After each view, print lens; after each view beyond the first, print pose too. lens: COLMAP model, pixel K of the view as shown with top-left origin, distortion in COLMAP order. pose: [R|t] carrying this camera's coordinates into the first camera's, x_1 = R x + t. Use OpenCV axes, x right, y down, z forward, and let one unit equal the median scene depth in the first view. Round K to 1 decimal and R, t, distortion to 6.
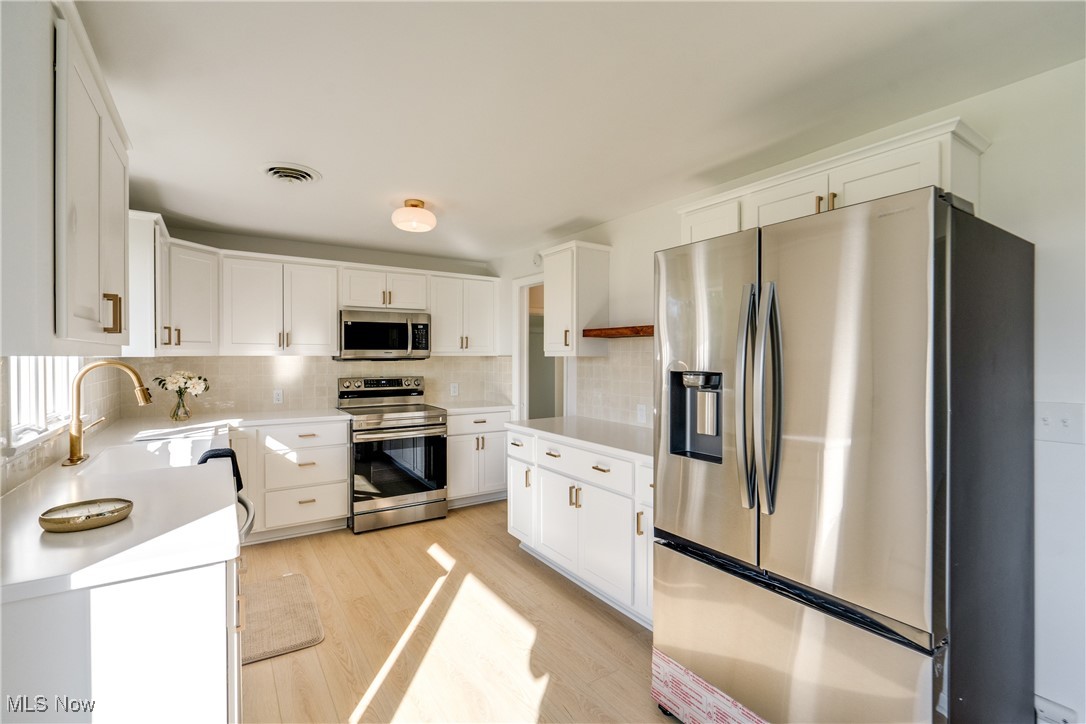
lens RADIAL K [[494.9, 0, 542.5], [0, 494.9, 360.2], [0, 0, 1]] dist [-0.002601, 0.002977]
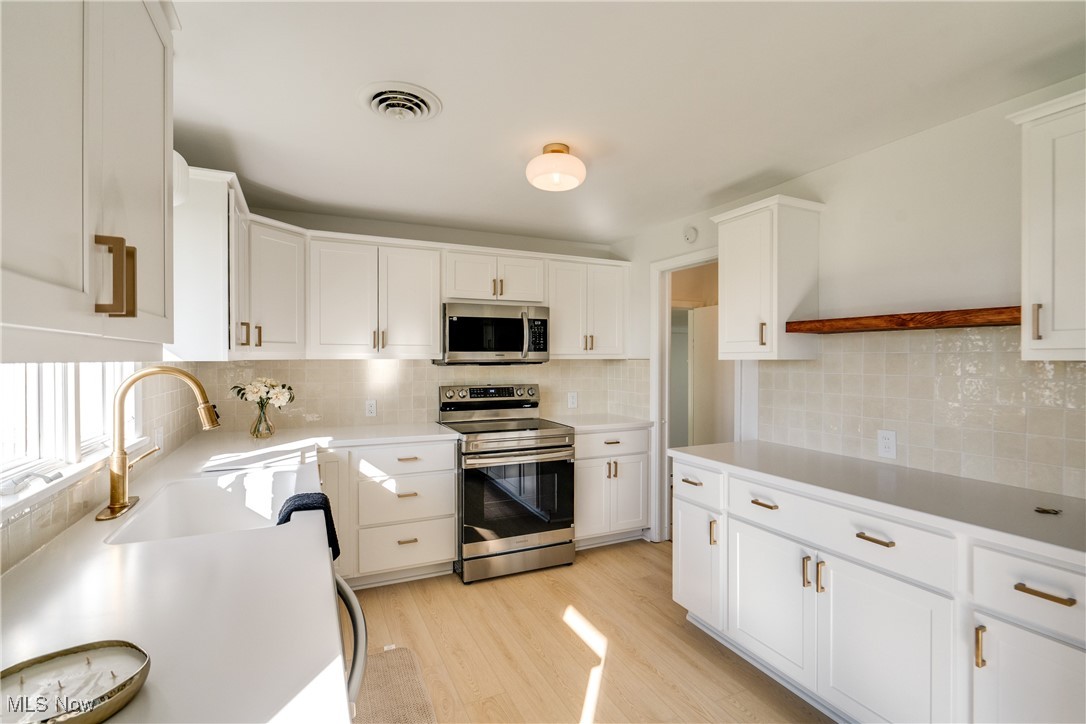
lens RADIAL K [[494.9, 0, 544.2], [0, 494.9, 361.3], [0, 0, 1]] dist [-0.002601, 0.002977]
pose [[0.992158, -0.000573, -0.124988, -0.163958], [0.000183, 0.999995, -0.003134, -0.003165], [0.124990, 0.003087, 0.992153, 0.243420]]
